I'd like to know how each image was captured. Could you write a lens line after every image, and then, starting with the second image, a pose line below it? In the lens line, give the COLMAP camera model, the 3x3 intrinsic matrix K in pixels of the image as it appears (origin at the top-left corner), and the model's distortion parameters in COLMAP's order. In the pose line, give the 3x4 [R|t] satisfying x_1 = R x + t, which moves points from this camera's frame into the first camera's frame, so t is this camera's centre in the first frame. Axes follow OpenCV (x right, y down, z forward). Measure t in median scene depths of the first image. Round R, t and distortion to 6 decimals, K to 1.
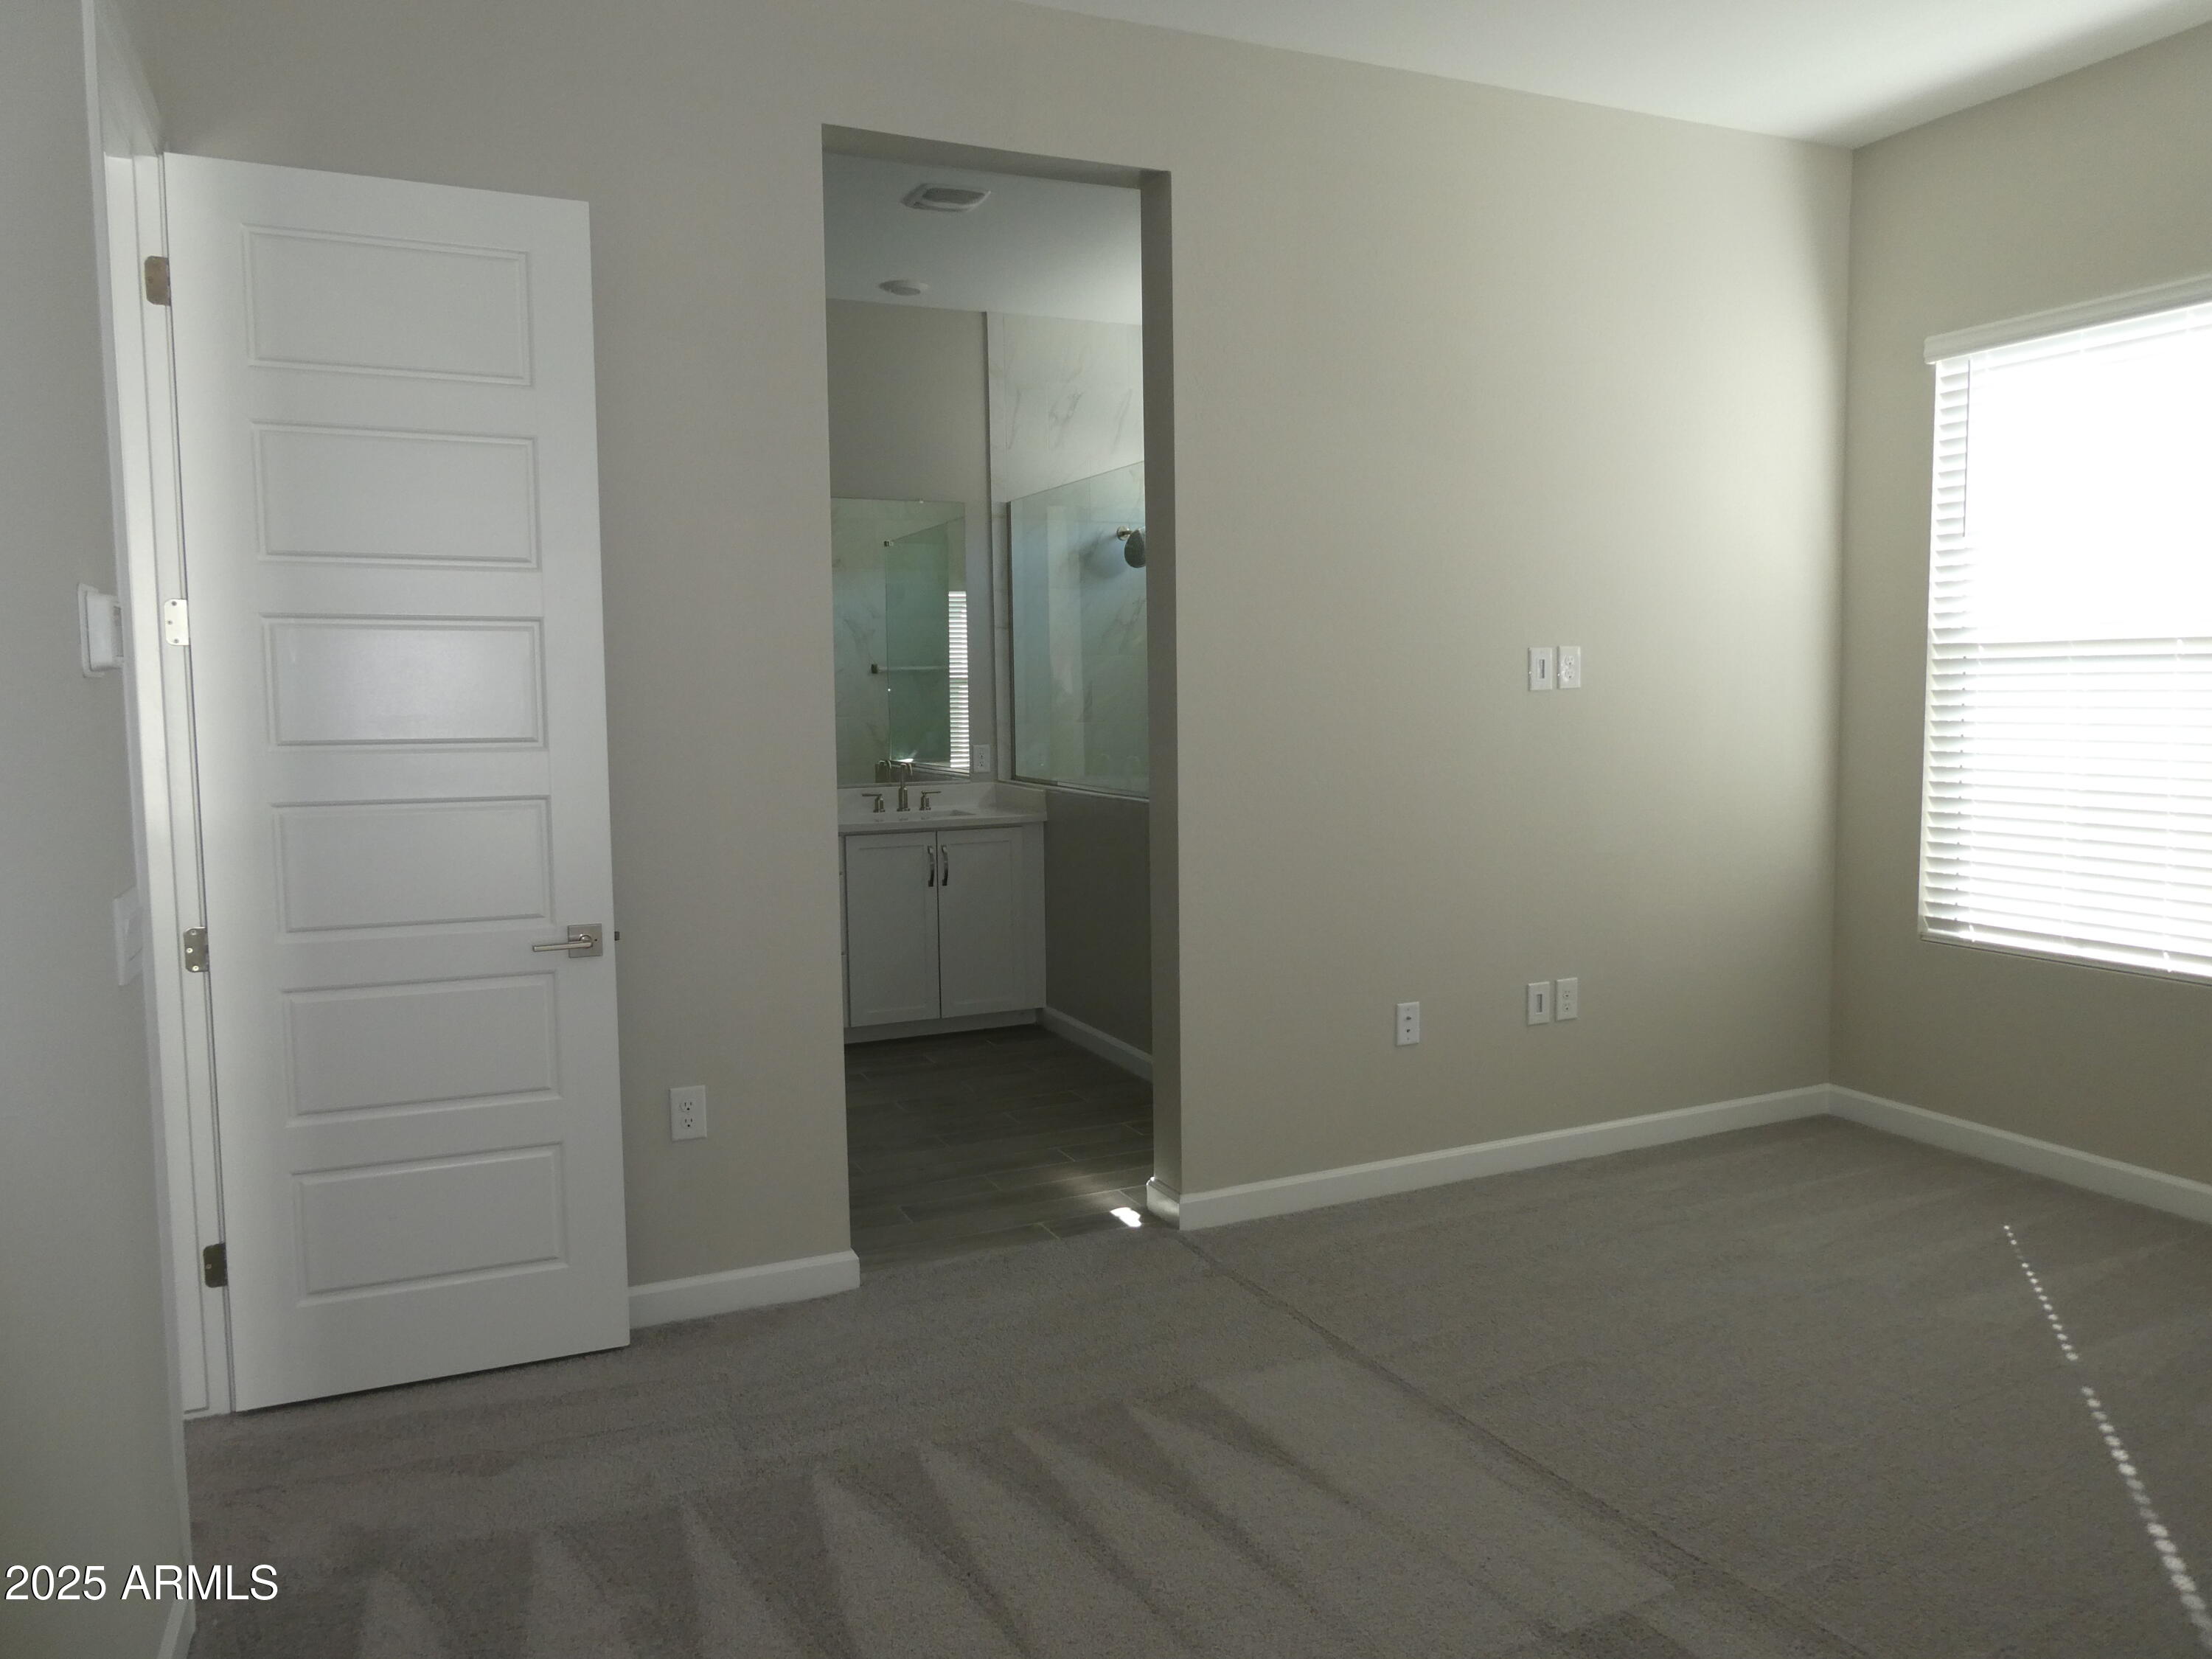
lens RADIAL K [[1555.3, 0, 1110.3], [0, 1555.3, 823.9], [0, 0, 1]] dist [-0.001710, -0.007700]
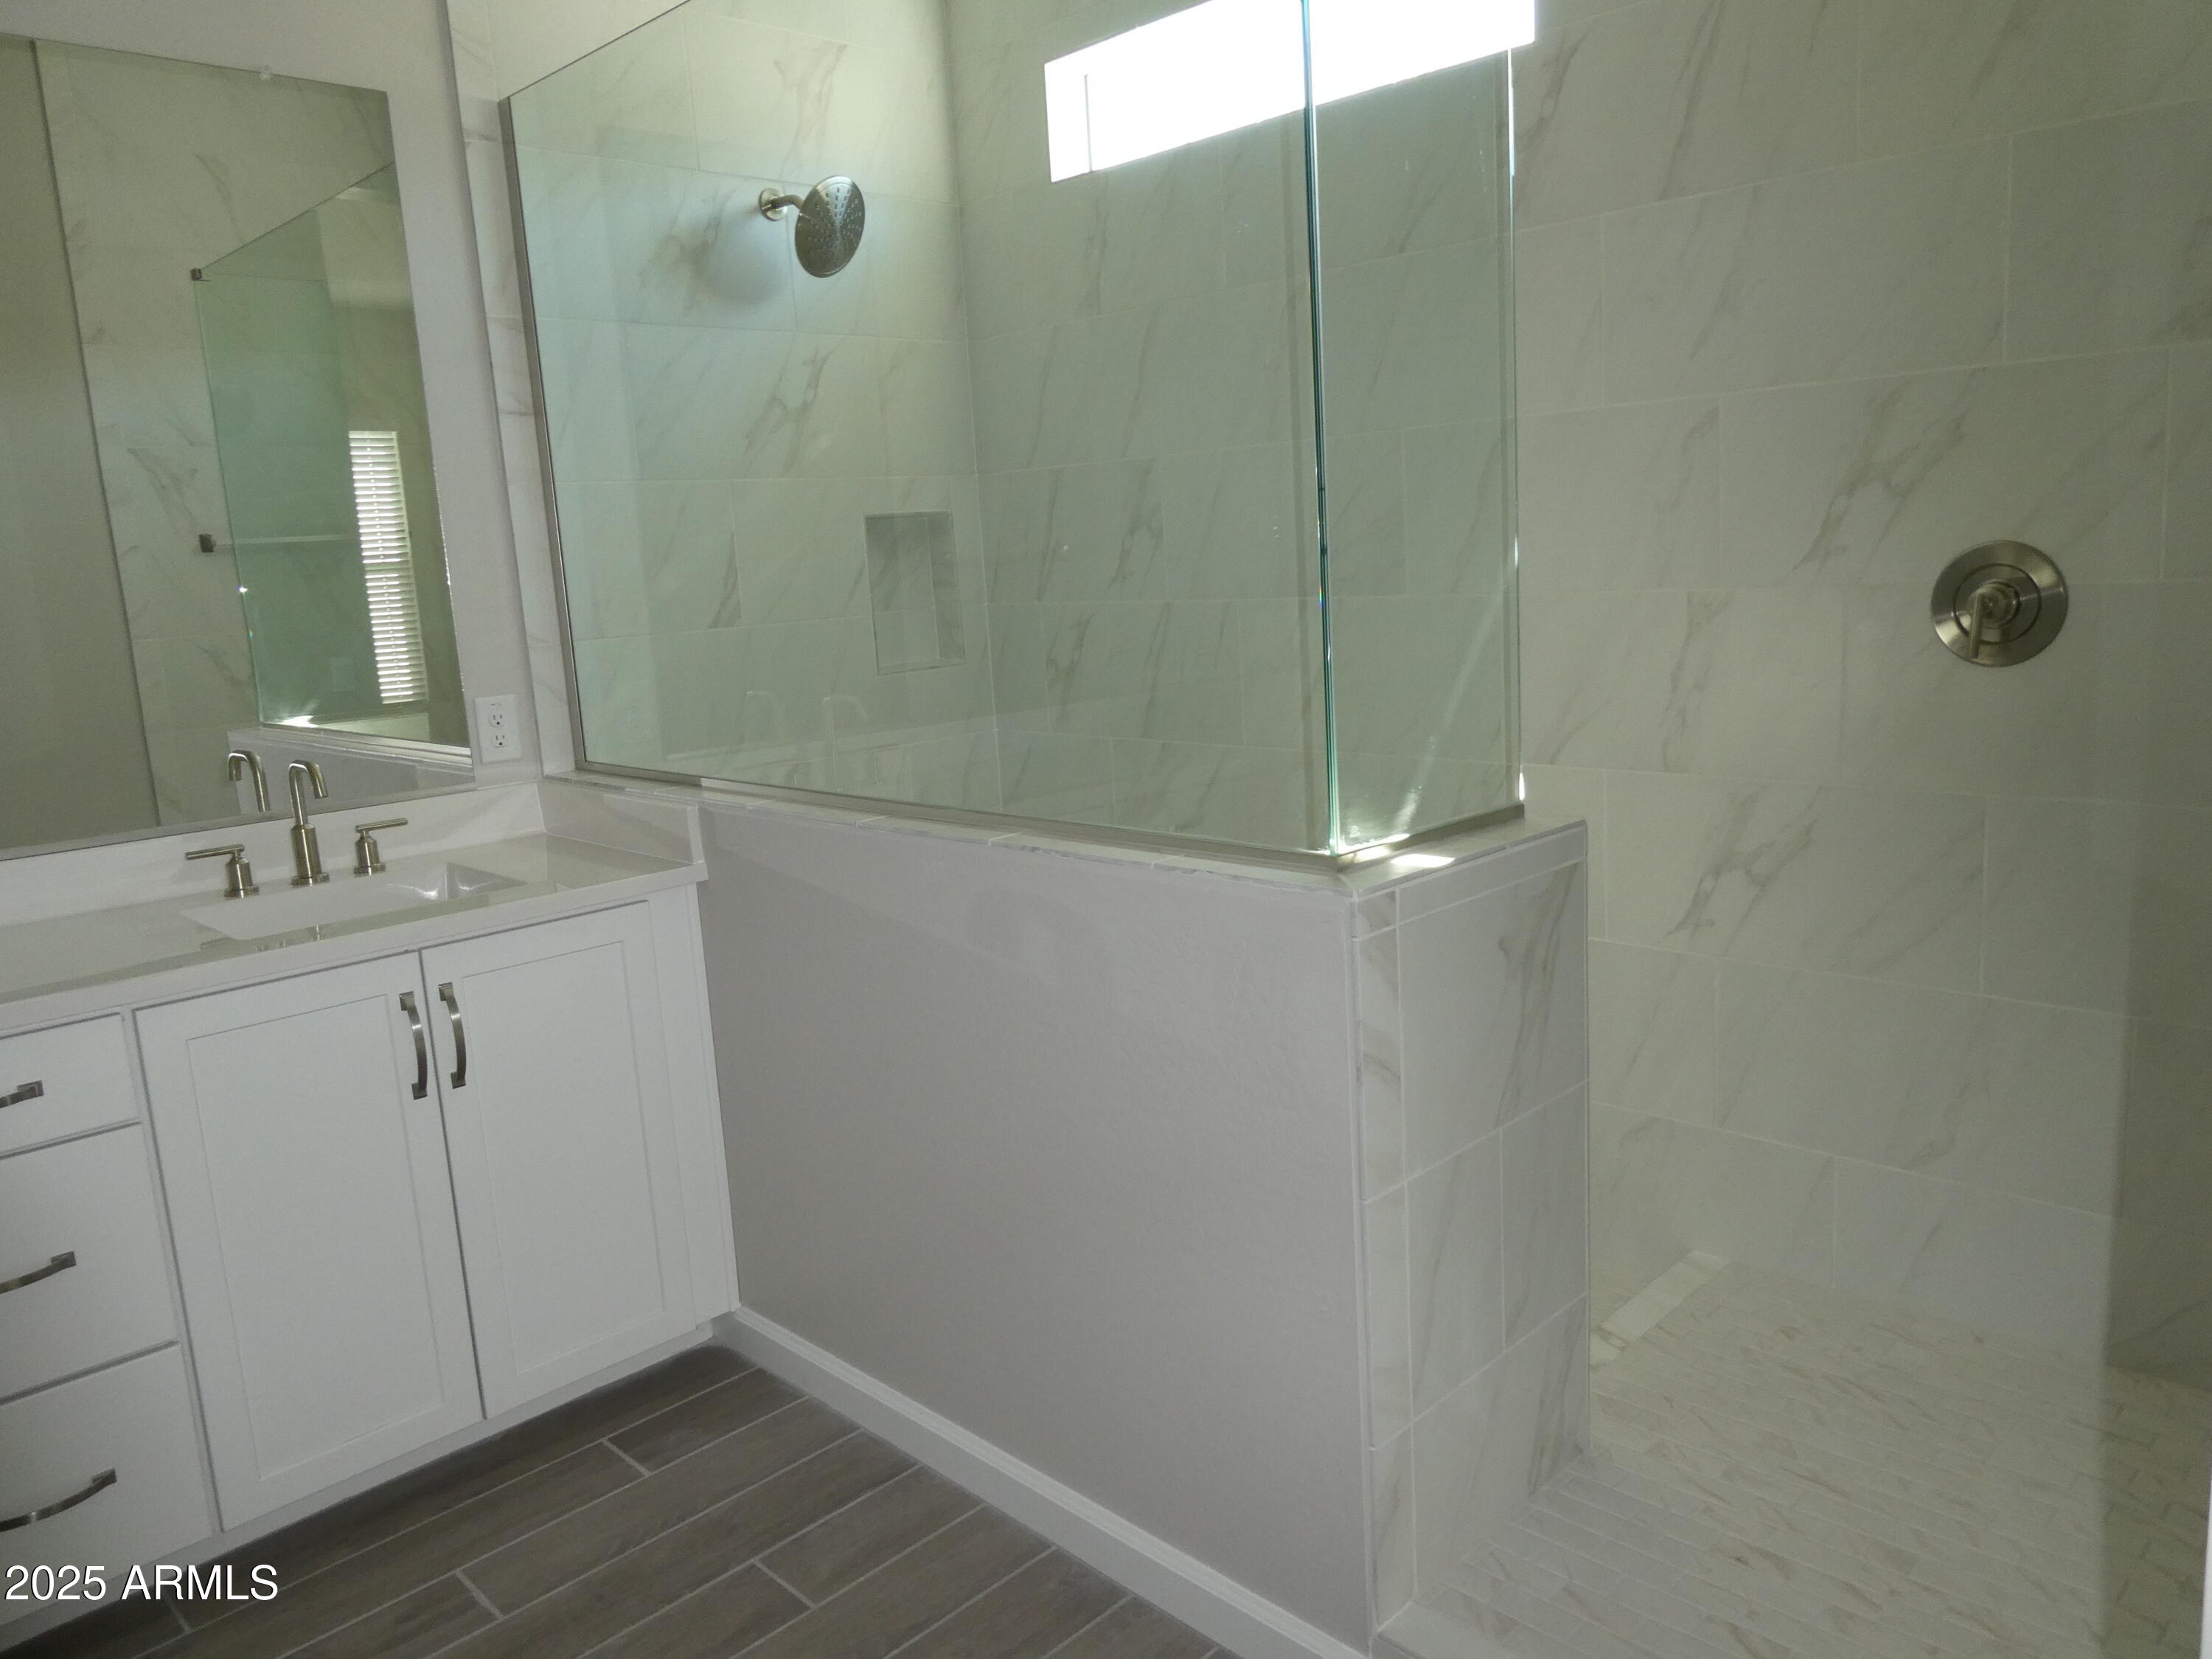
lens RADIAL K [[1555.3, 0, 1108.0], [0, 1555.3, 833.9], [0, 0, 1]] dist [-0.001710, -0.007700]
pose [[0.935894, -0.099091, 0.338058, -0.074100], [0.071162, 0.993020, 0.094064, -0.041728], [-0.345020, -0.063977, 0.936413, 0.548245]]
